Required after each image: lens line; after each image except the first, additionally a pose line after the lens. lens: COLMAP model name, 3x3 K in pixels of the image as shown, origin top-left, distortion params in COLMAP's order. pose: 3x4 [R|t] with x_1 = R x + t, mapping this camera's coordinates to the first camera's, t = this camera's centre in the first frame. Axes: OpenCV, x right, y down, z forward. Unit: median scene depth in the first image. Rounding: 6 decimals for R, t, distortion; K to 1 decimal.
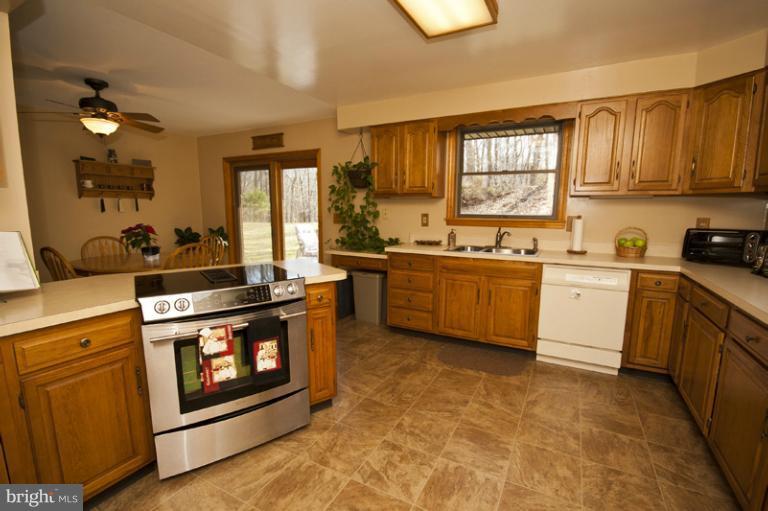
lens RADIAL K [[351.9, 0, 388.2], [0, 351.9, 259.9], [0, 0, 1]] dist [-0.005128, -0.000270]
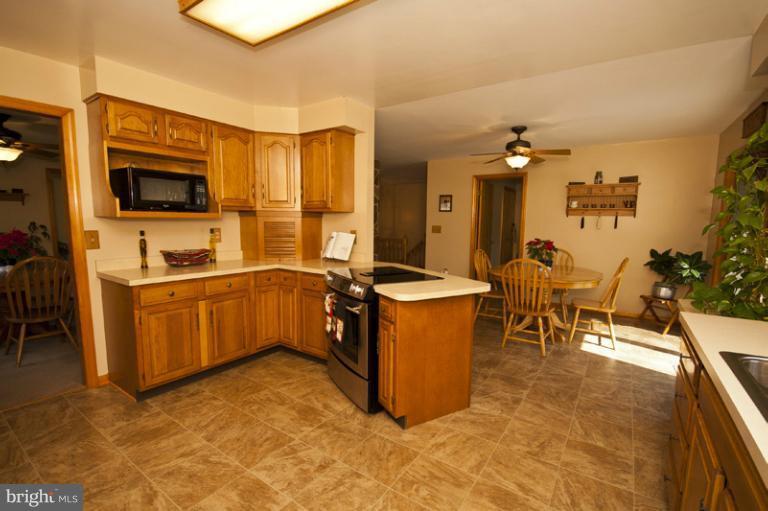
lens RADIAL K [[351.9, 0, 388.2], [0, 351.9, 259.9], [0, 0, 1]] dist [-0.005128, -0.000270]
pose [[-0.110767, 0.107048, -0.988064, 0.660868], [-0.155960, 0.979992, 0.123657, -0.134678], [0.981533, 0.167796, -0.091856, 0.855402]]
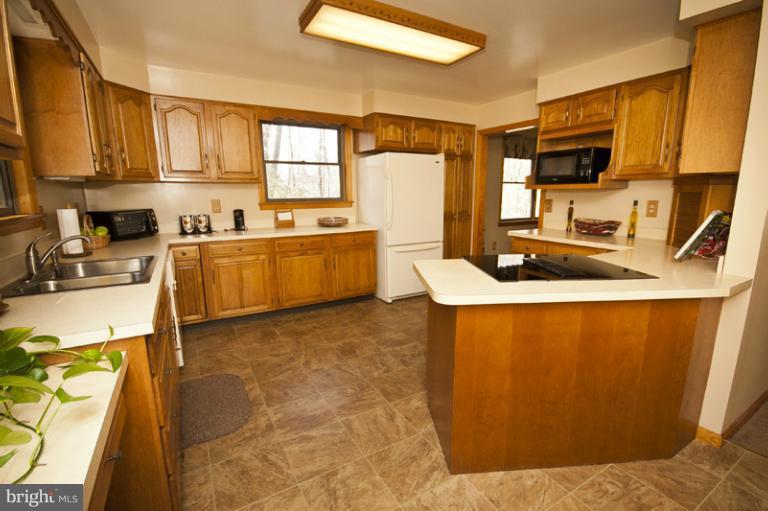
lens RADIAL K [[351.9, 0, 388.2], [0, 351.9, 259.9], [0, 0, 1]] dist [-0.005128, -0.000270]
pose [[-0.849442, -0.099444, 0.518227, -0.459452], [0.078432, 0.947380, 0.310355, -0.225429], [-0.521821, 0.304274, -0.796944, 1.493928]]
